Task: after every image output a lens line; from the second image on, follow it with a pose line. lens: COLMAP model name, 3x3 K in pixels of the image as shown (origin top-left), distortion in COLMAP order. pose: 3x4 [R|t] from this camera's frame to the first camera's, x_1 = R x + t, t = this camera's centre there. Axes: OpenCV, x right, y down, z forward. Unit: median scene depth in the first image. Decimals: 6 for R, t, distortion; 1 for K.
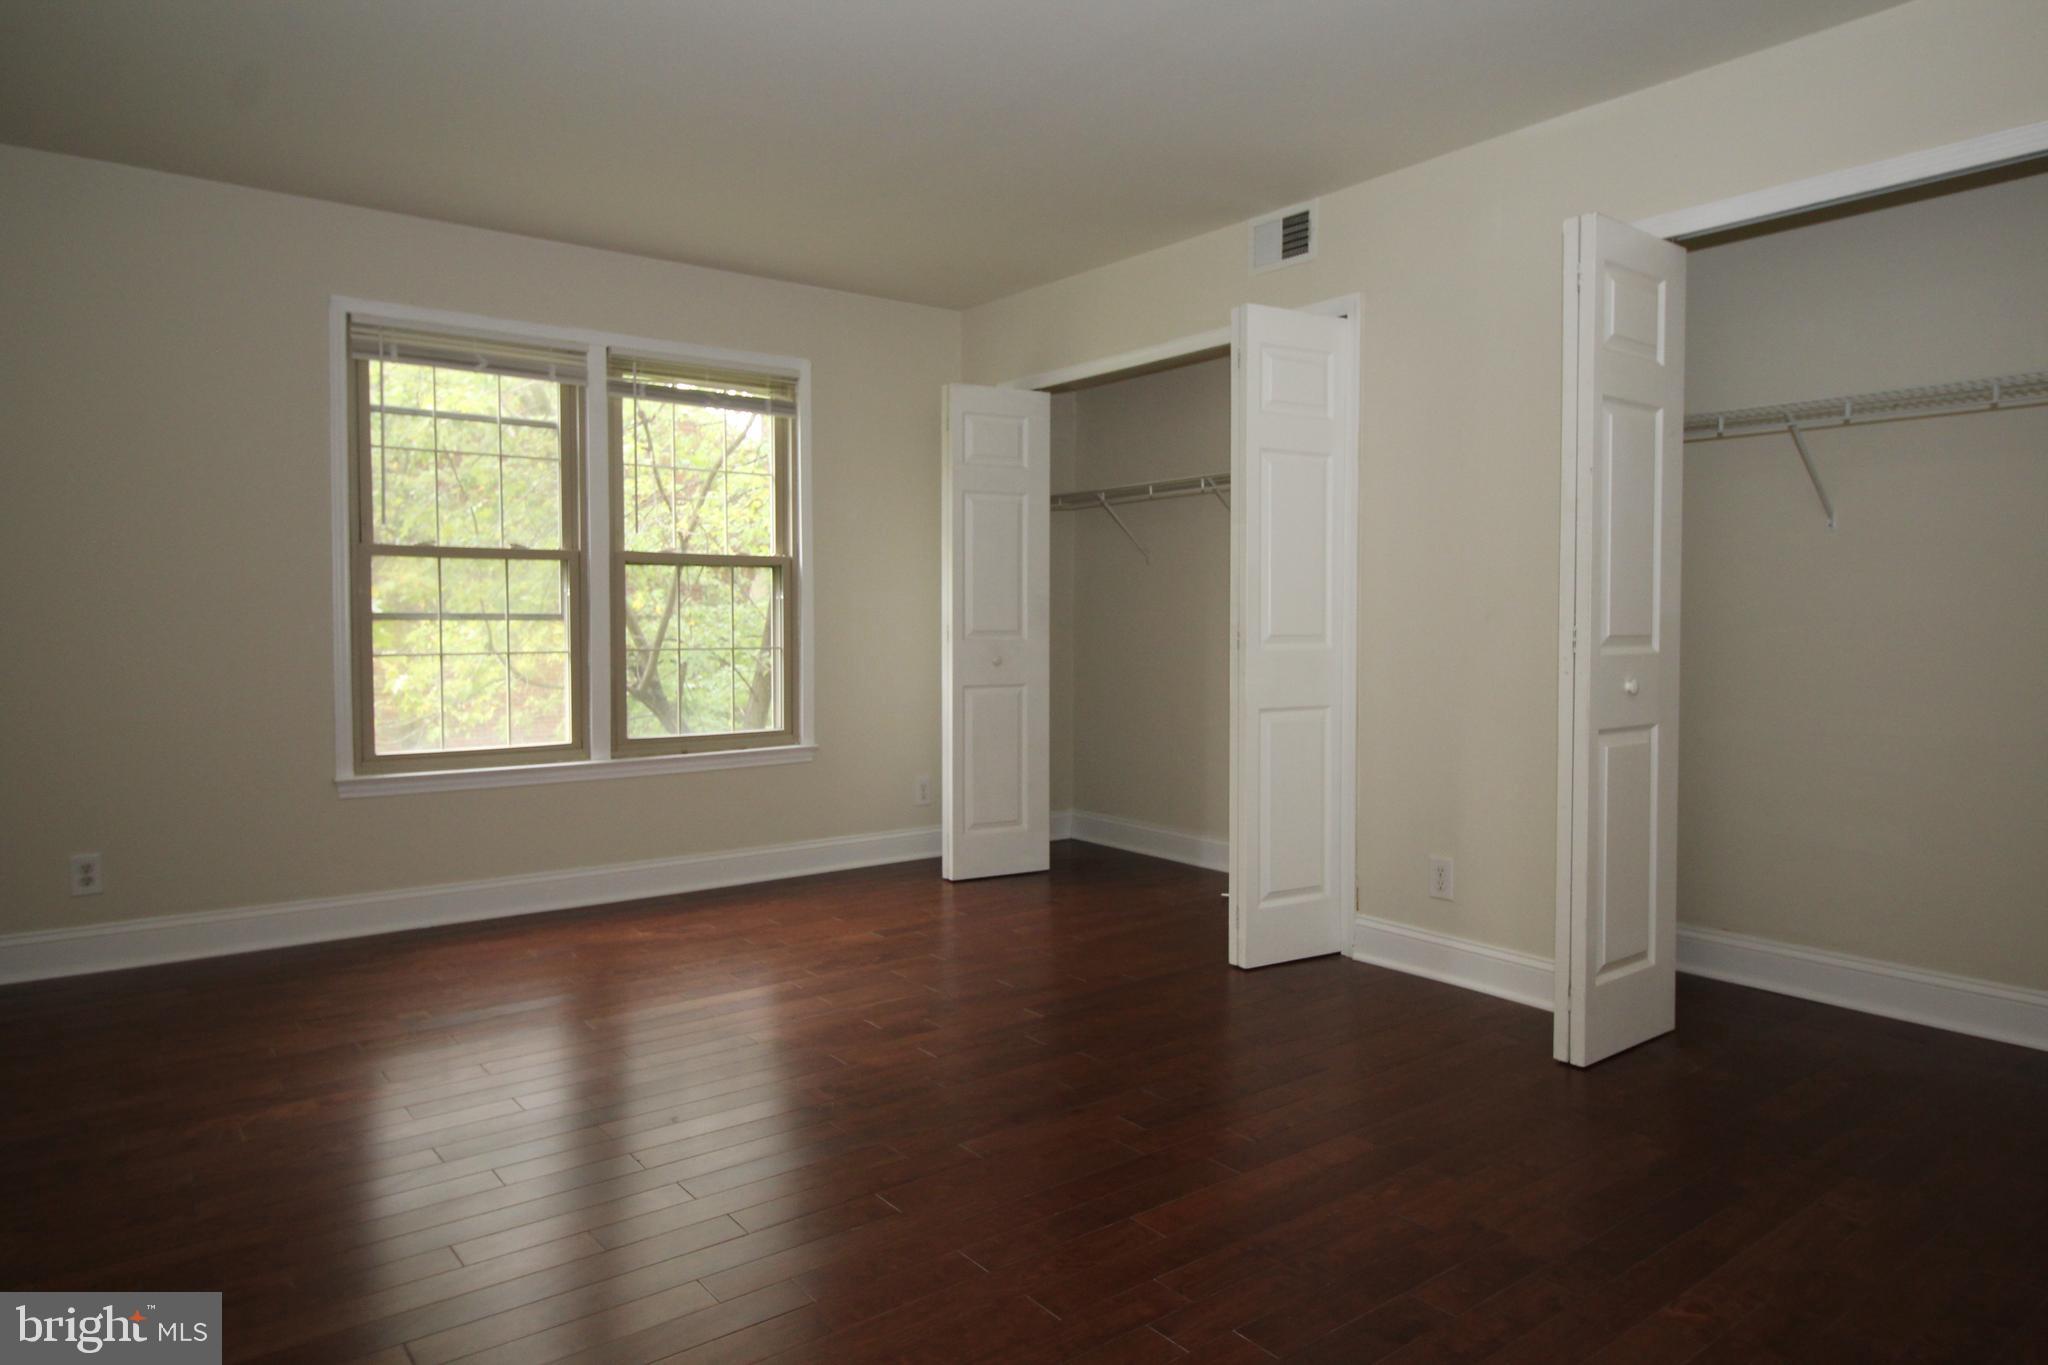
lens RADIAL K [[1244.9, 0, 1024.0], [0, 1244.9, 682.5], [0, 0, 1]] dist [0.001229, 0.000093]
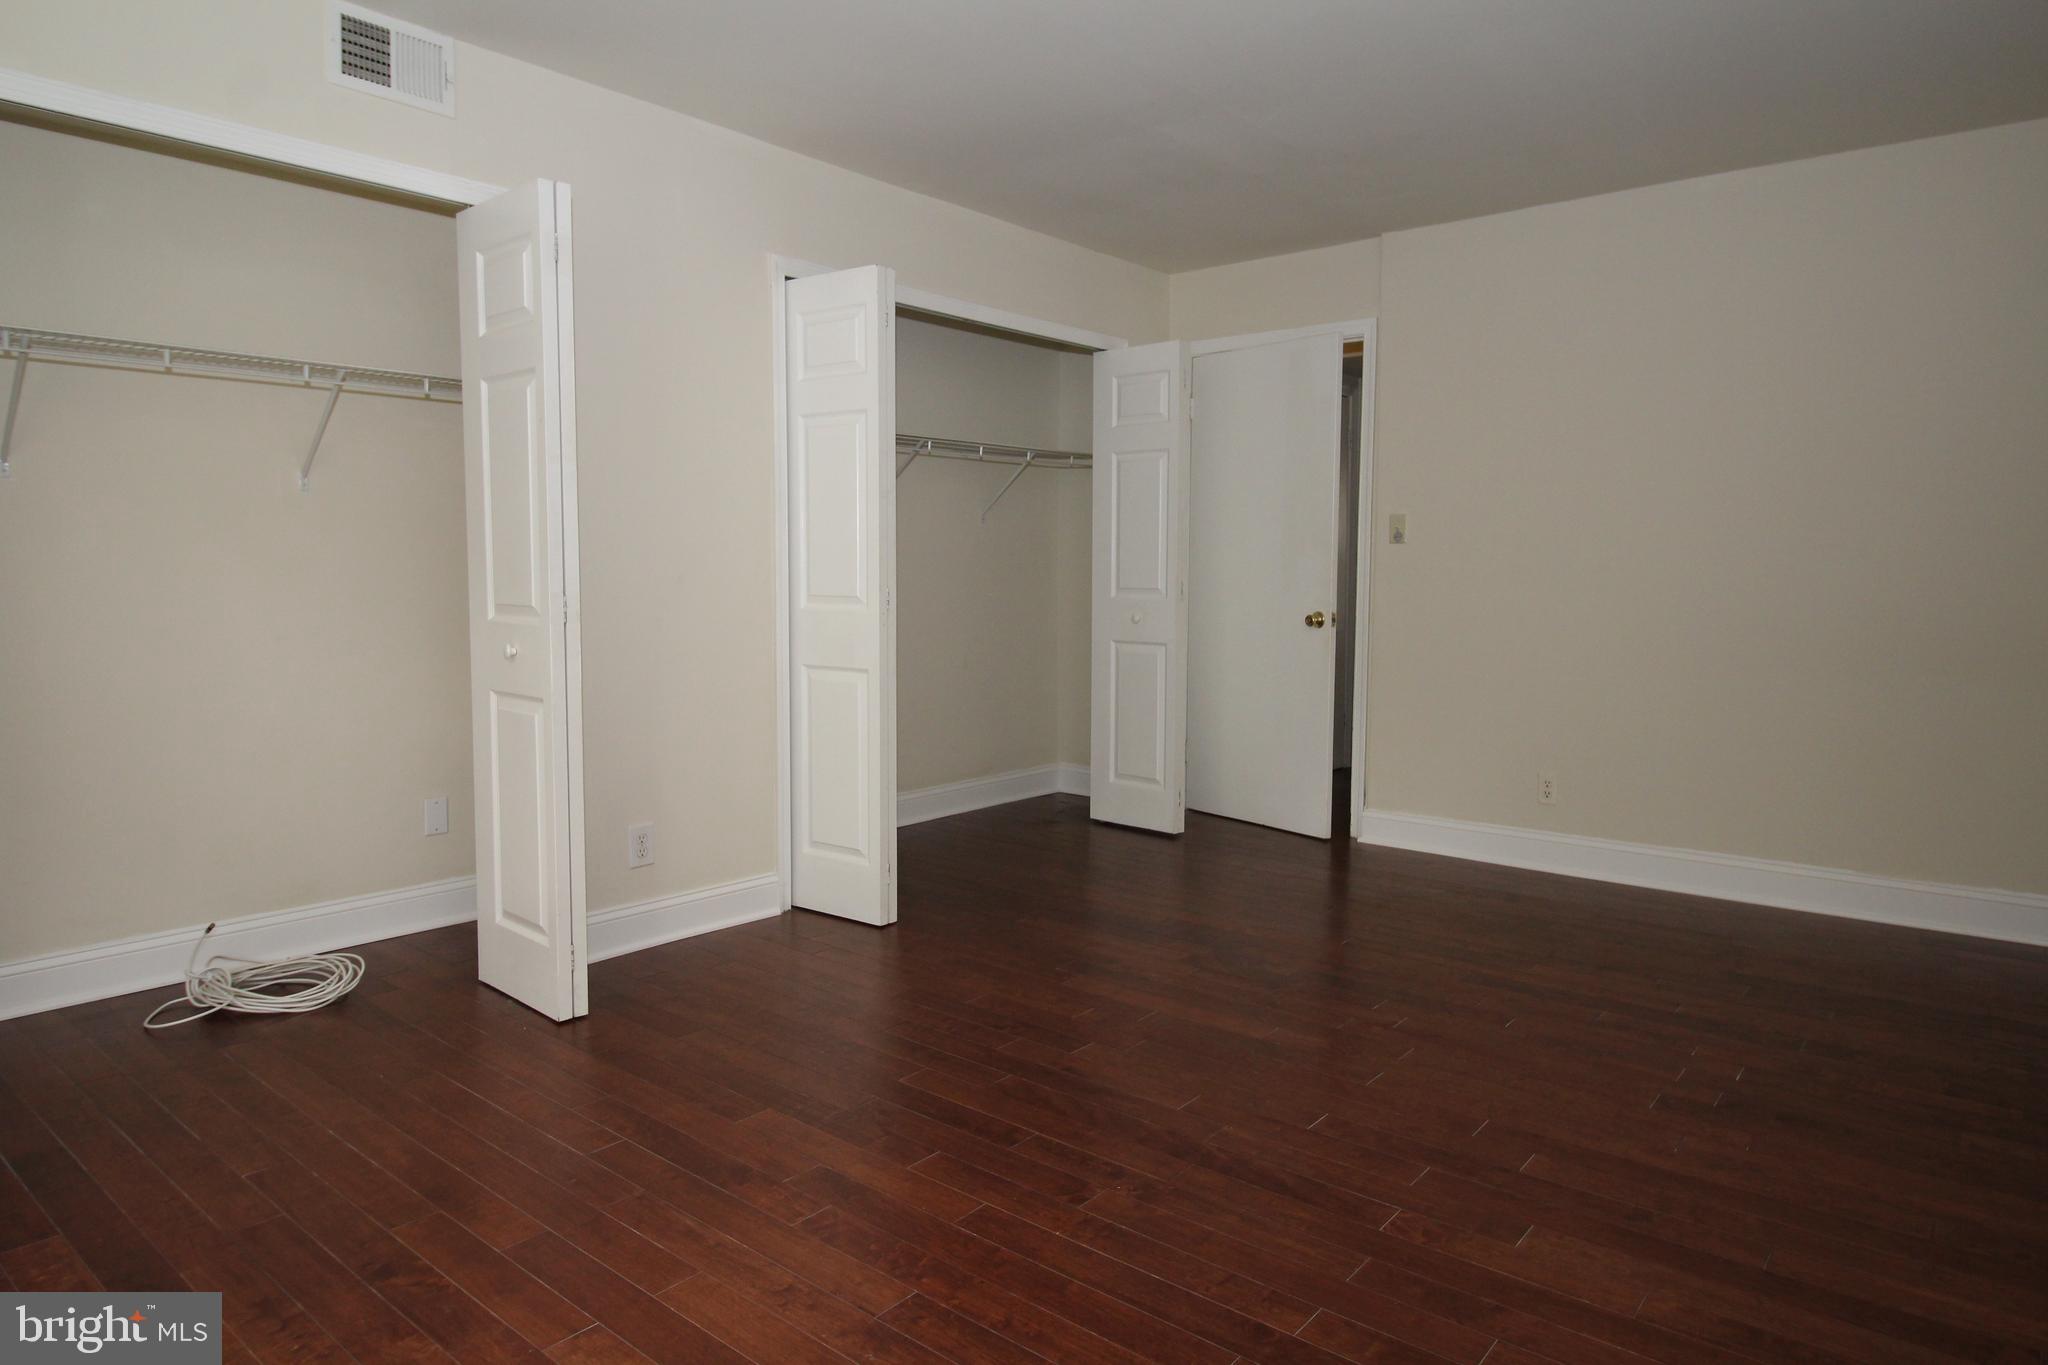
lens RADIAL K [[1244.9, 0, 1024.0], [0, 1244.9, 682.5], [0, 0, 1]] dist [0.001229, 0.000093]
pose [[-0.212233, -0.070895, 0.974644, -0.957376], [0.055865, 0.994854, 0.084530, -0.053335], [-0.975621, 0.072388, -0.207180, 1.289251]]
